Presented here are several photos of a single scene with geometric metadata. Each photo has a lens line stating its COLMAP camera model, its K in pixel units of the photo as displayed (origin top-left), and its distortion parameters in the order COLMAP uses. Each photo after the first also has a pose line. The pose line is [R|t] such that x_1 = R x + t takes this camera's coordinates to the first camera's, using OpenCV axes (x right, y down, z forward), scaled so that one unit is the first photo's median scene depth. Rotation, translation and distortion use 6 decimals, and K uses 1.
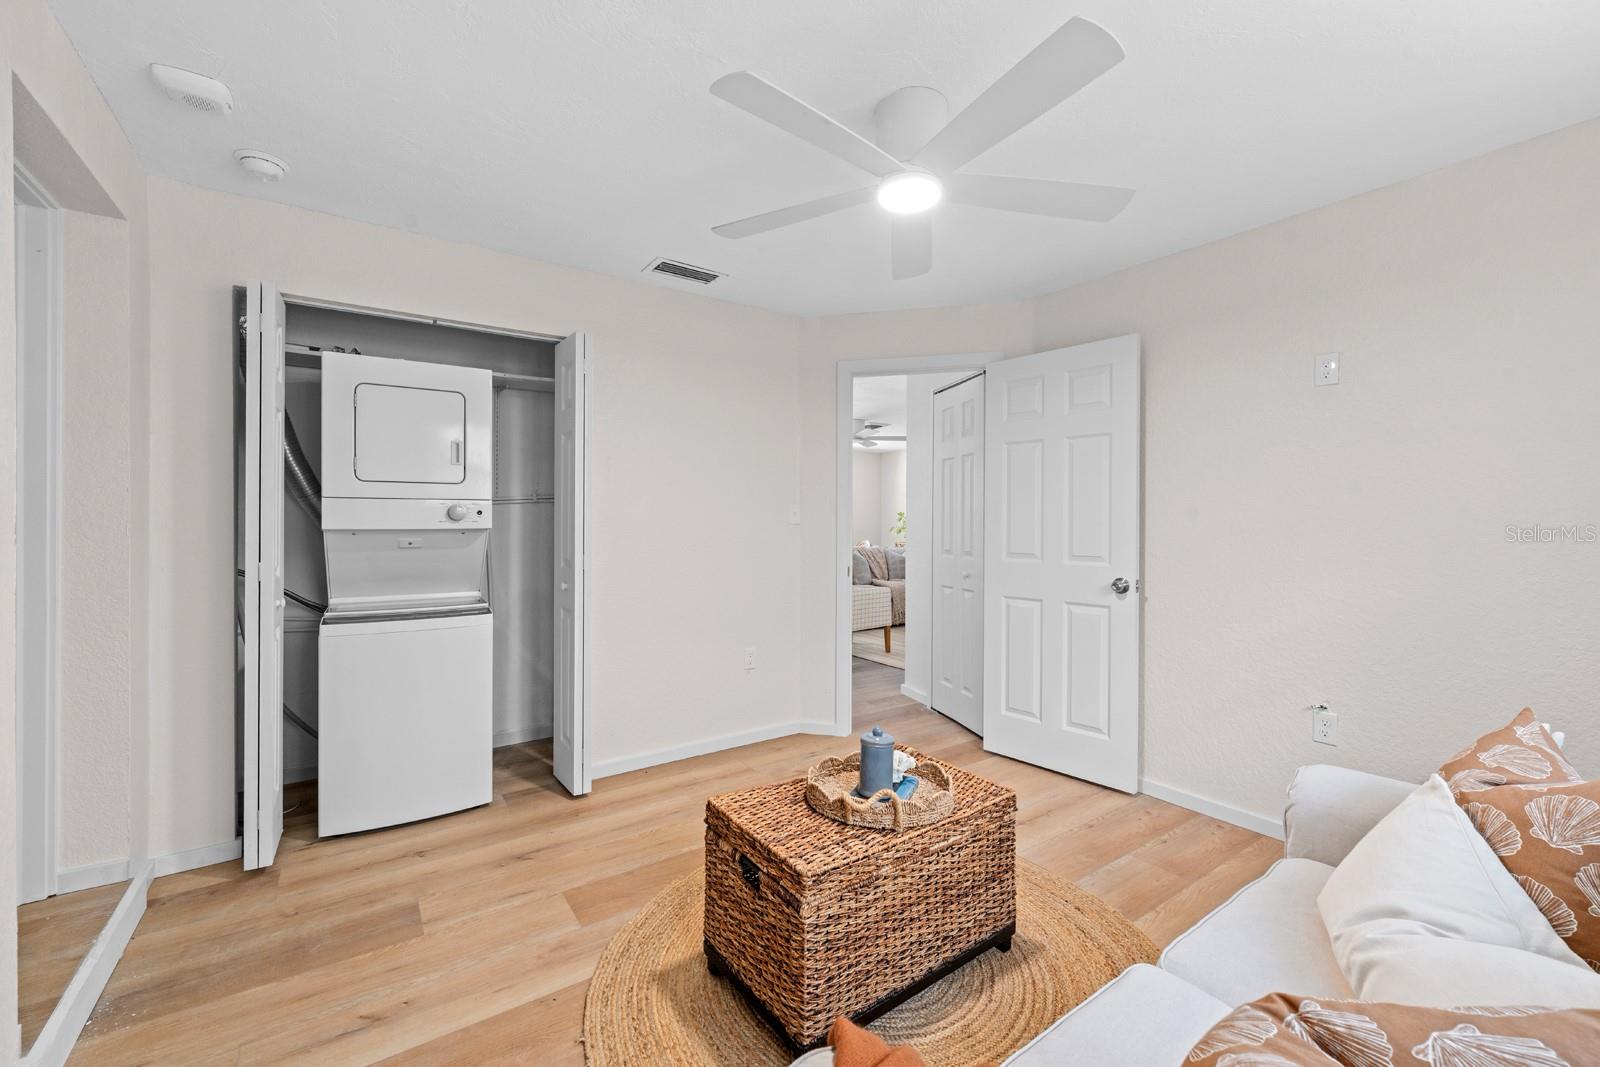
lens RADIAL K [[646.3, 0, 799.1], [0, 646.3, 526.9], [0, 0, 1]] dist [-0.000168, -0.000259]
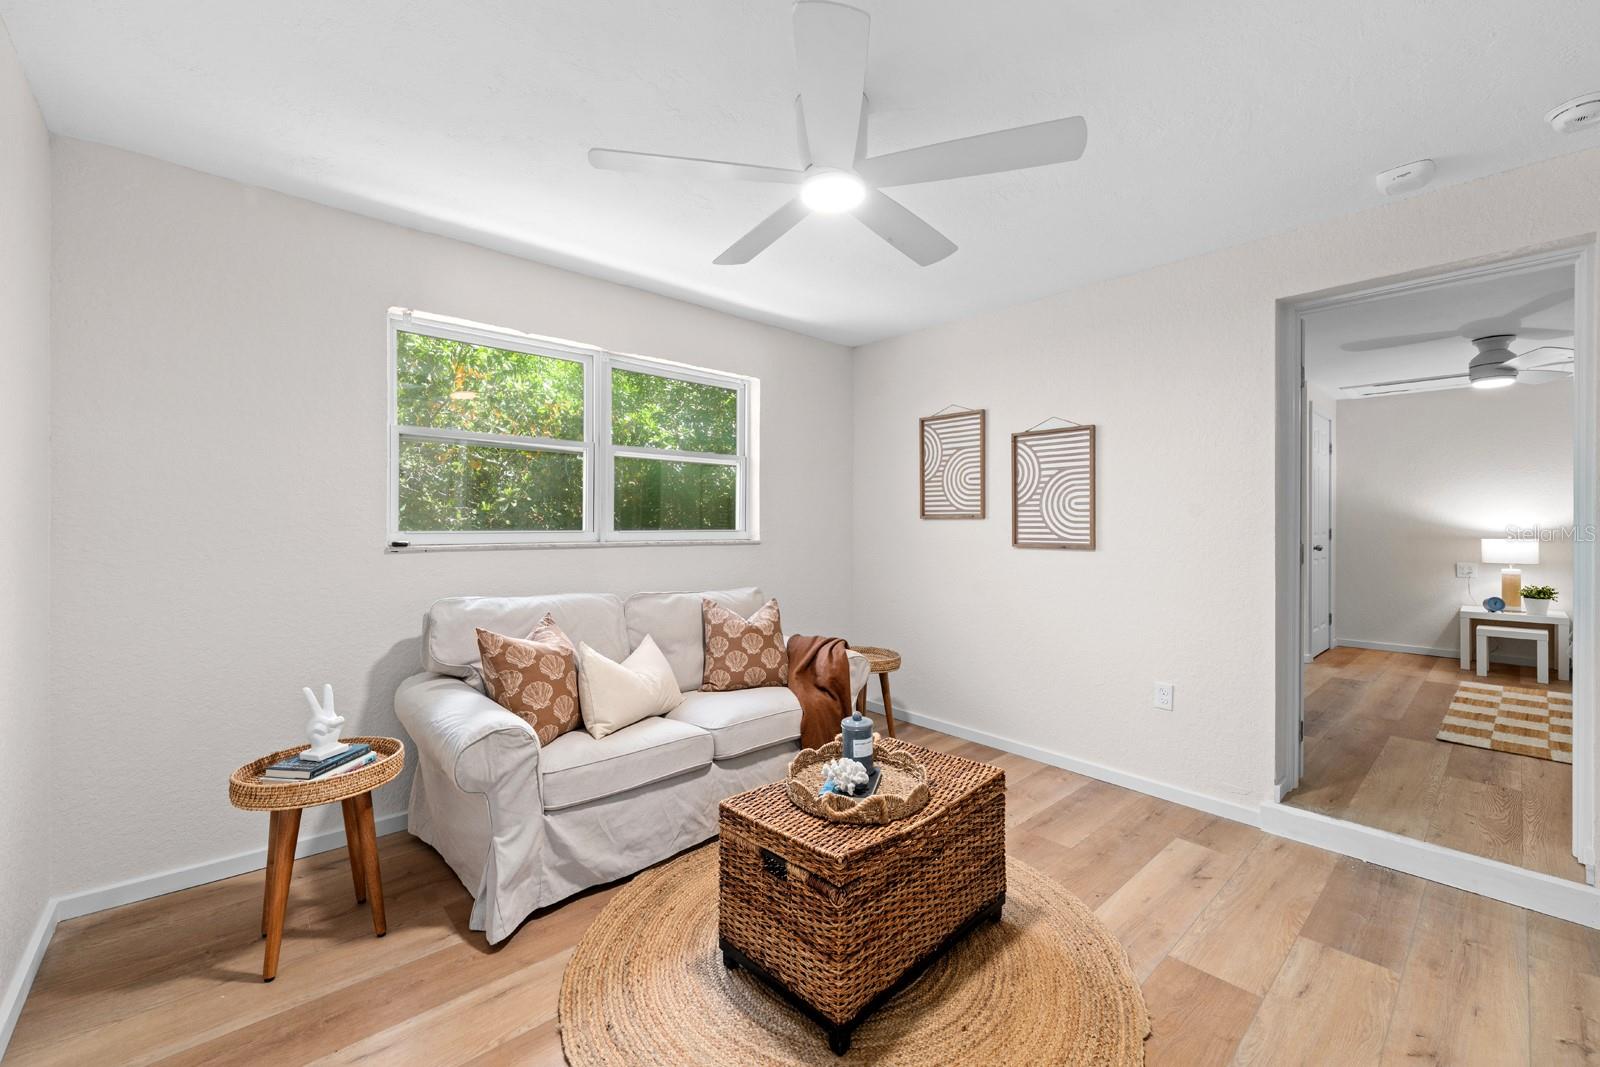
lens RADIAL K [[646.3, 0, 799.1], [0, 646.3, 526.9], [0, 0, 1]] dist [-0.000168, -0.000259]
pose [[-0.991825, -0.002548, -0.127577, 0.316928], [-0.003805, 0.999947, 0.009613, -0.014229], [0.127546, 0.010020, -0.991782, 1.839209]]
